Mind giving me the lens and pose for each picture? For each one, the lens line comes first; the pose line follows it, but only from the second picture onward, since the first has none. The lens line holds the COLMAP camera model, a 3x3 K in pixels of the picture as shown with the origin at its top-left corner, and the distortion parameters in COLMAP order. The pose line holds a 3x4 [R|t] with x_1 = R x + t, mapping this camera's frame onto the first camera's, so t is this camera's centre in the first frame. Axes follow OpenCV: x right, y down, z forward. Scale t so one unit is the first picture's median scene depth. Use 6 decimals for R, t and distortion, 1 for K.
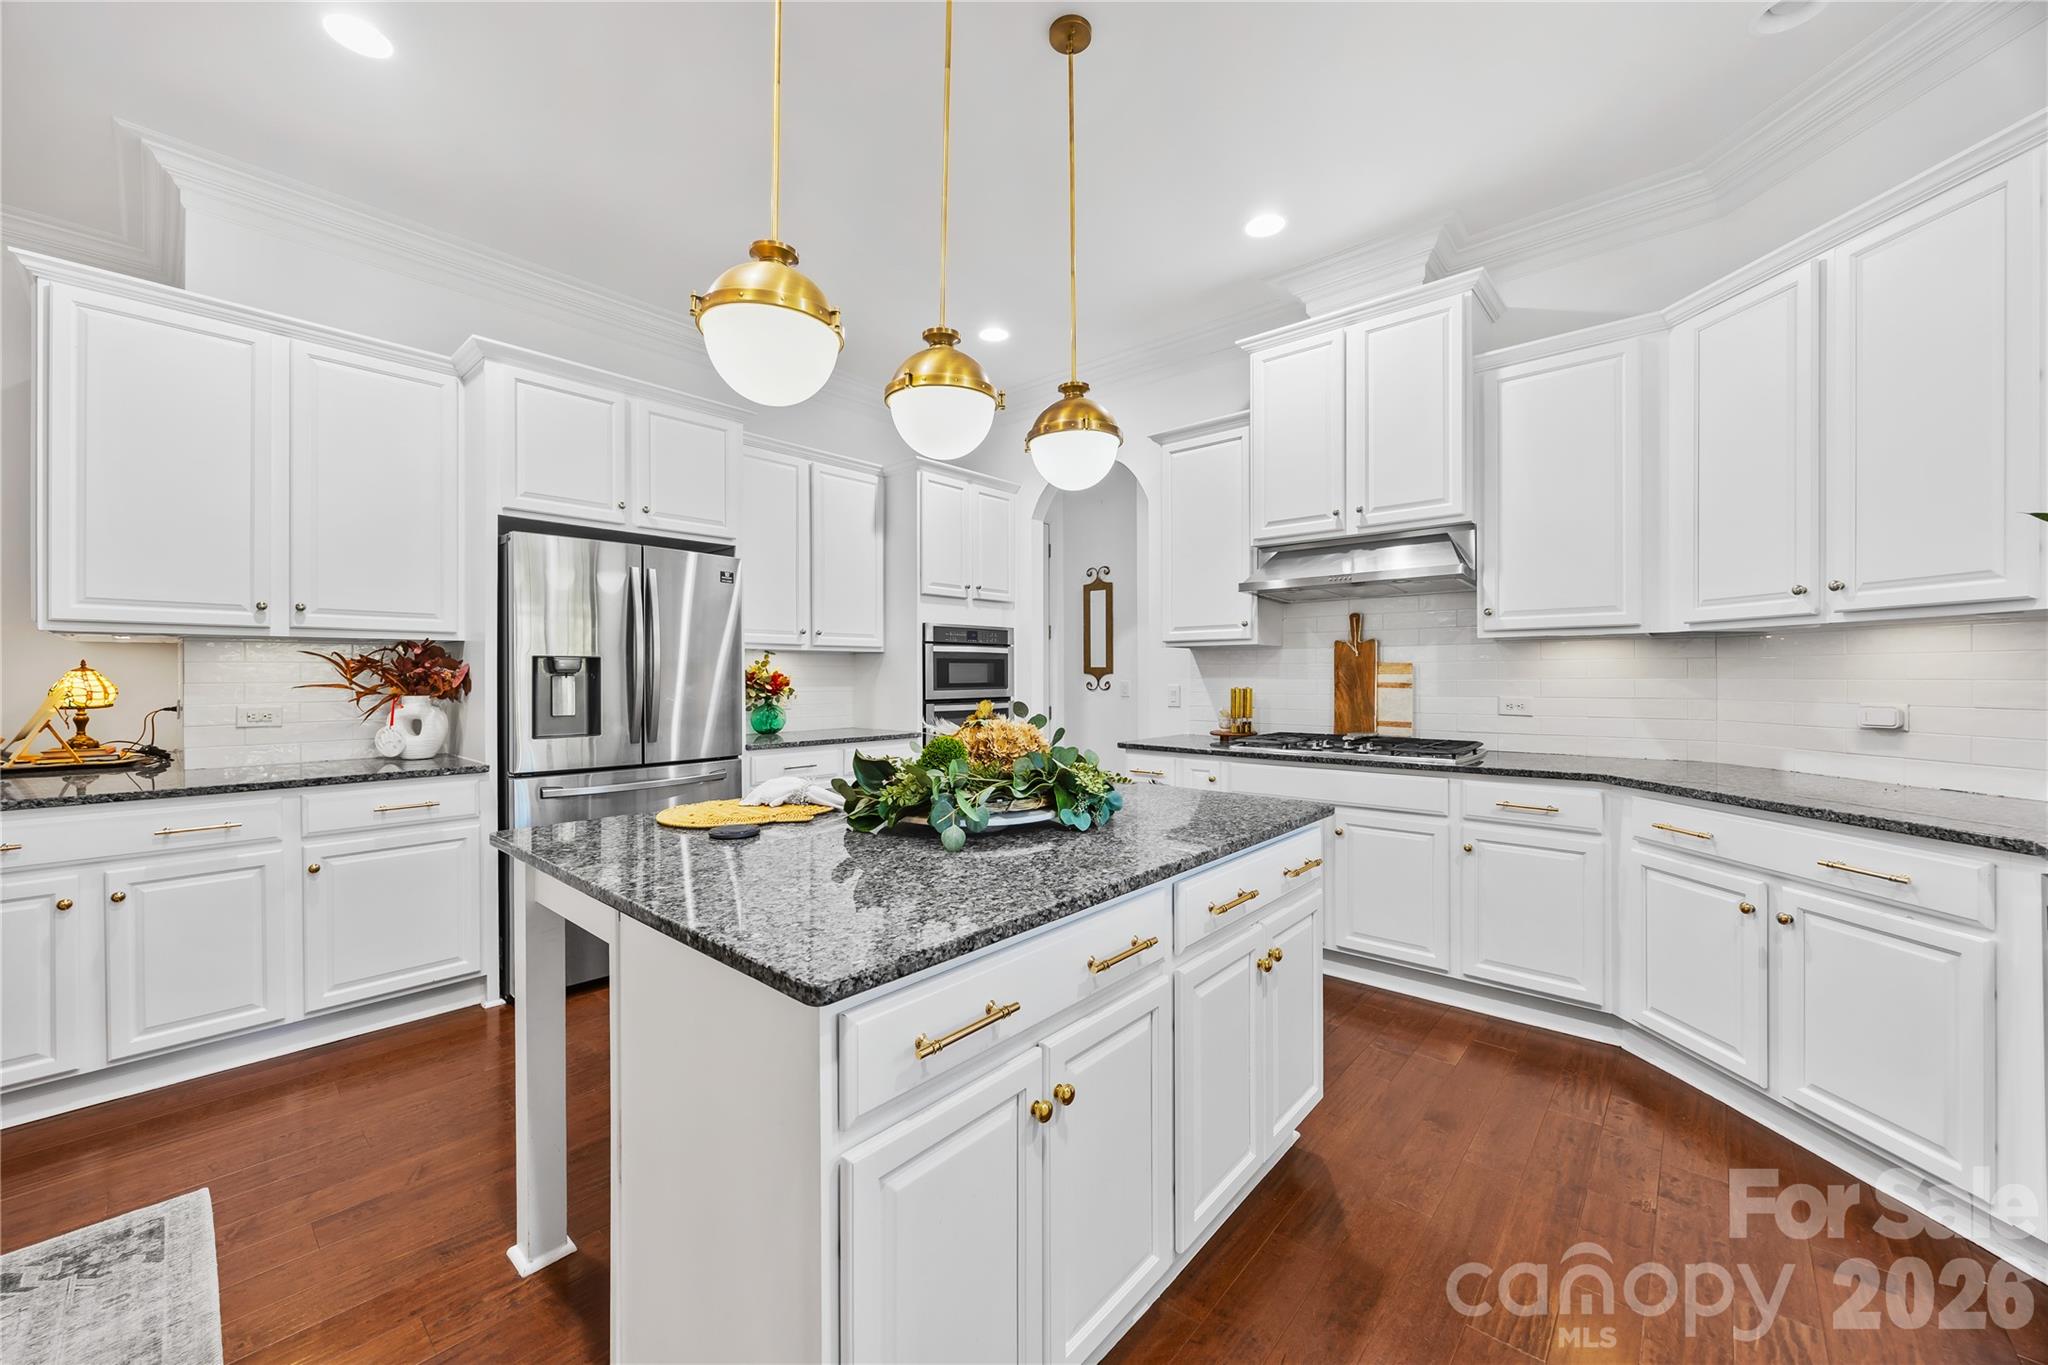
lens RADIAL K [[787.4, 0, 993.6], [0, 787.4, 676.4], [0, 0, 1]] dist [-0.002829, -0.000517]
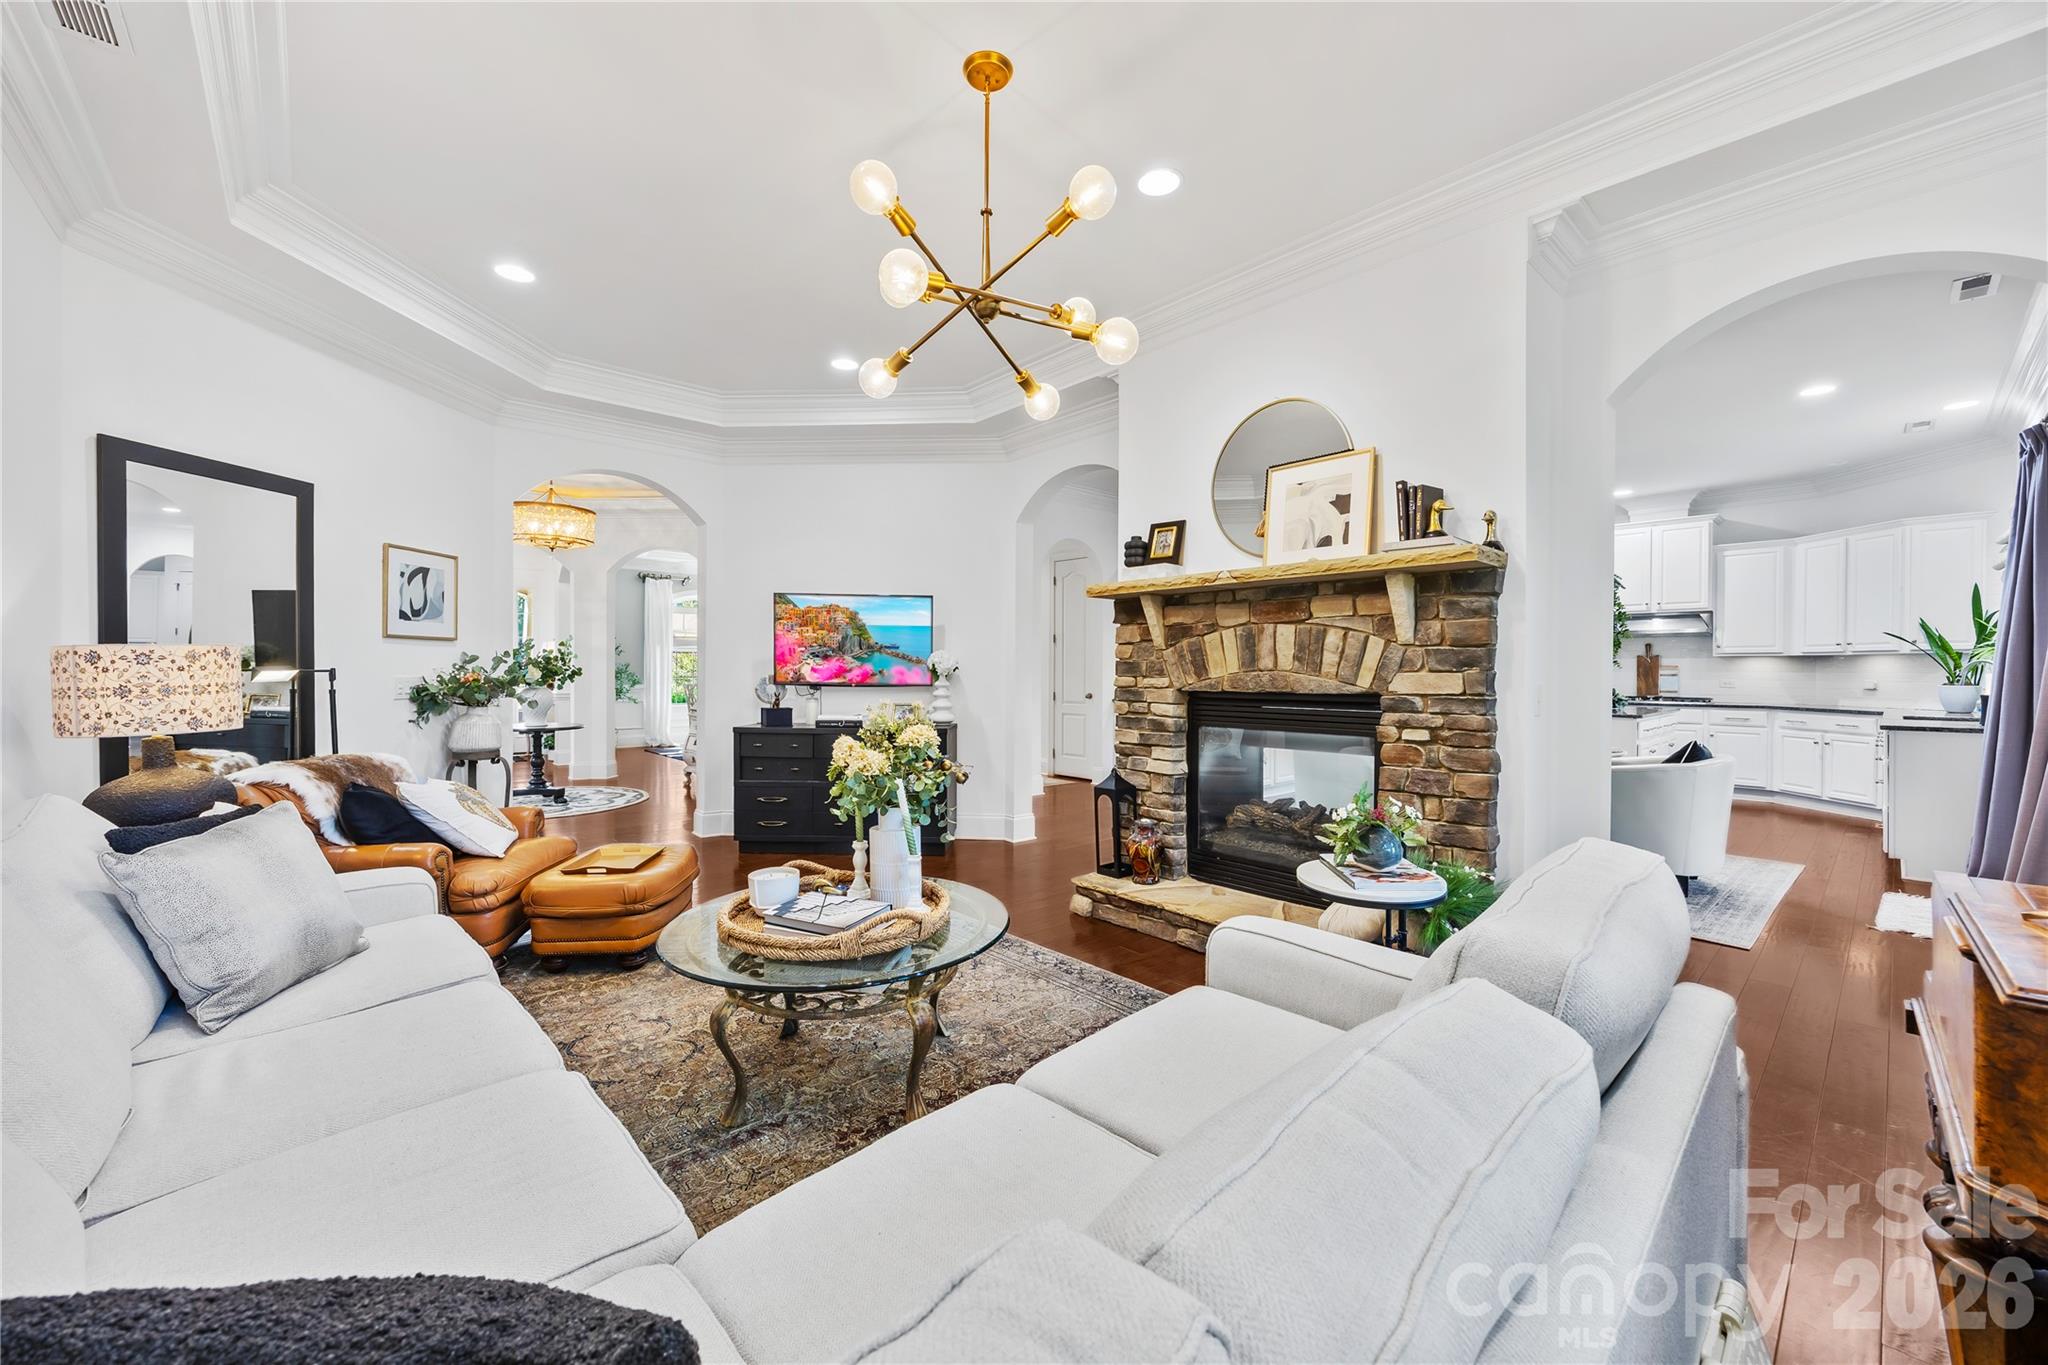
lens RADIAL K [[787.4, 0, 1027.3], [0, 787.4, 677.1], [0, 0, 1]] dist [-0.002829, -0.000517]
pose [[0.997556, 0.003198, -0.069803, -1.715062], [-0.002459, 0.999940, 0.010674, -0.003637], [0.069833, -0.010477, 0.997504, -2.040457]]
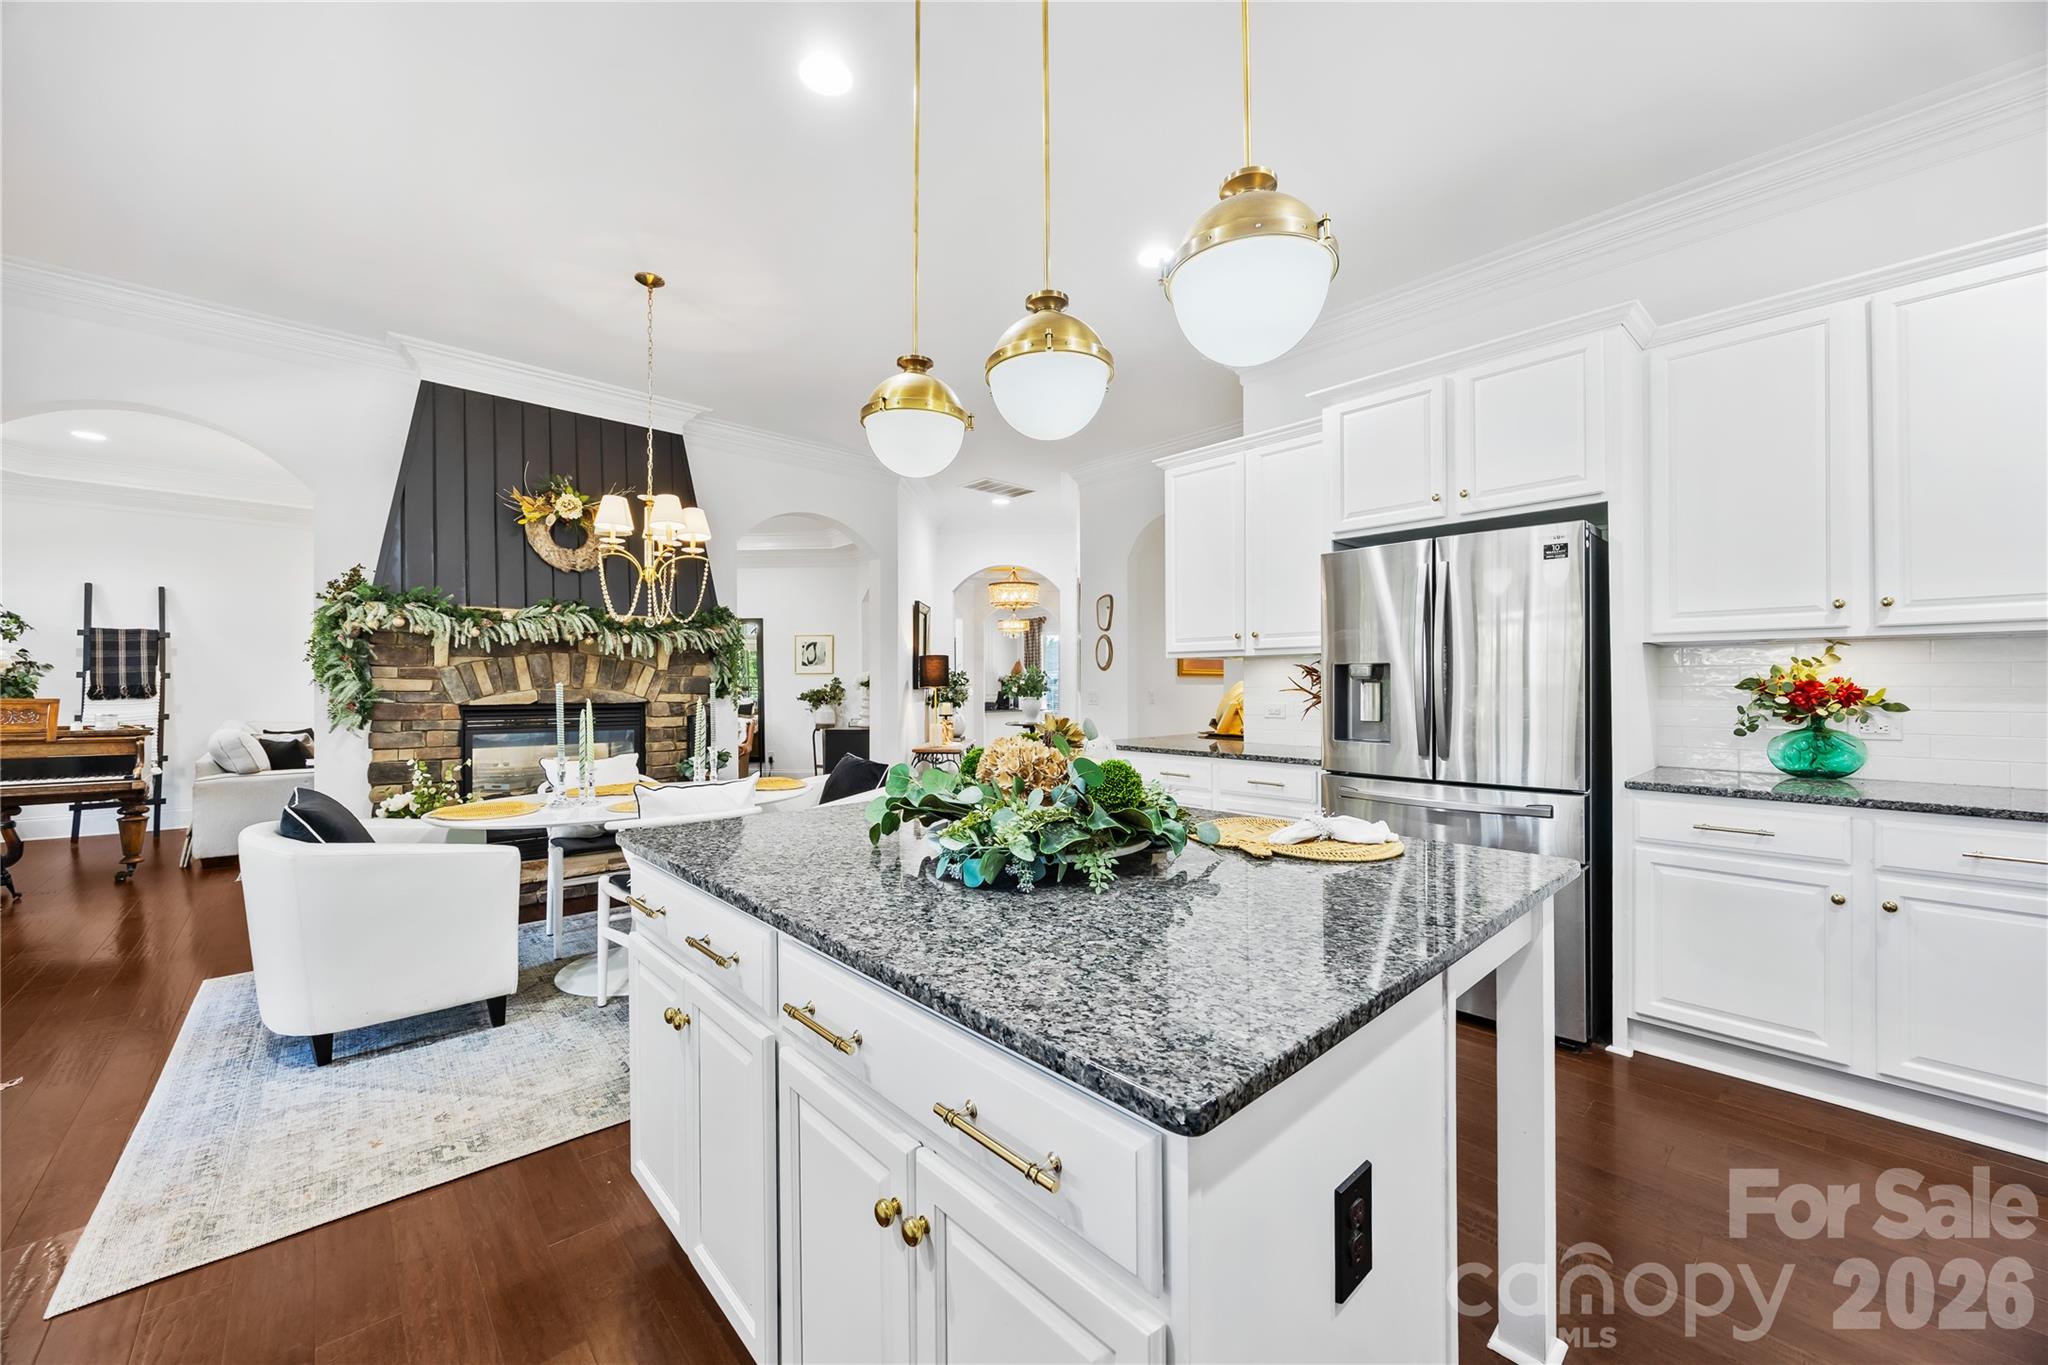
lens RADIAL K [[787.4, 0, 1003.1], [0, 787.4, 675.4], [0, 0, 1]] dist [-0.002829, -0.000517]
pose [[-0.096083, -0.014770, -0.995264, 0.654035], [-0.000712, 0.999891, -0.014770, 0.006567], [0.995373, -0.000711, -0.096083, 0.778278]]
